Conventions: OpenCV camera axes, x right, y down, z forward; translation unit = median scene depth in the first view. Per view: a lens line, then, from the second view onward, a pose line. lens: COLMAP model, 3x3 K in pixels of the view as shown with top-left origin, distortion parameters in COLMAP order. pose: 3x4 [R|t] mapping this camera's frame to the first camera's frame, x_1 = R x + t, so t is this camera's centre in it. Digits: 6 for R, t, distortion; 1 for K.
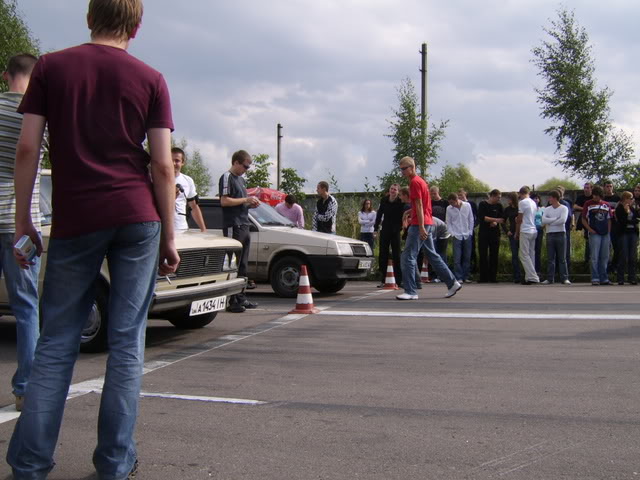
lens RADIAL K [[727.1, 0, 320.0], [0, 727.1, 240.0], [0, 0, 1]] dist [-0.124728, 0.006230]
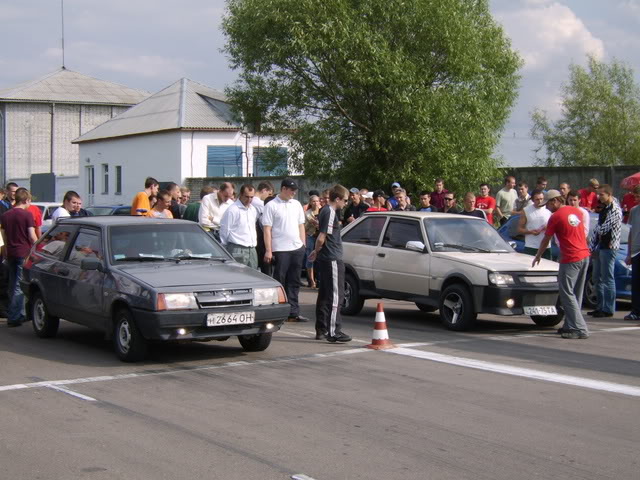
lens RADIAL K [[1234.4, 0, 320.0], [0, 1234.4, 240.0], [0, 0, 1]] dist [-0.051820, -0.283038]
pose [[0.796732, 0.035667, -0.603280, 0.604624], [-0.010084, 0.998903, 0.045739, -0.082321], [0.604249, -0.030358, 0.796217, -0.262883]]
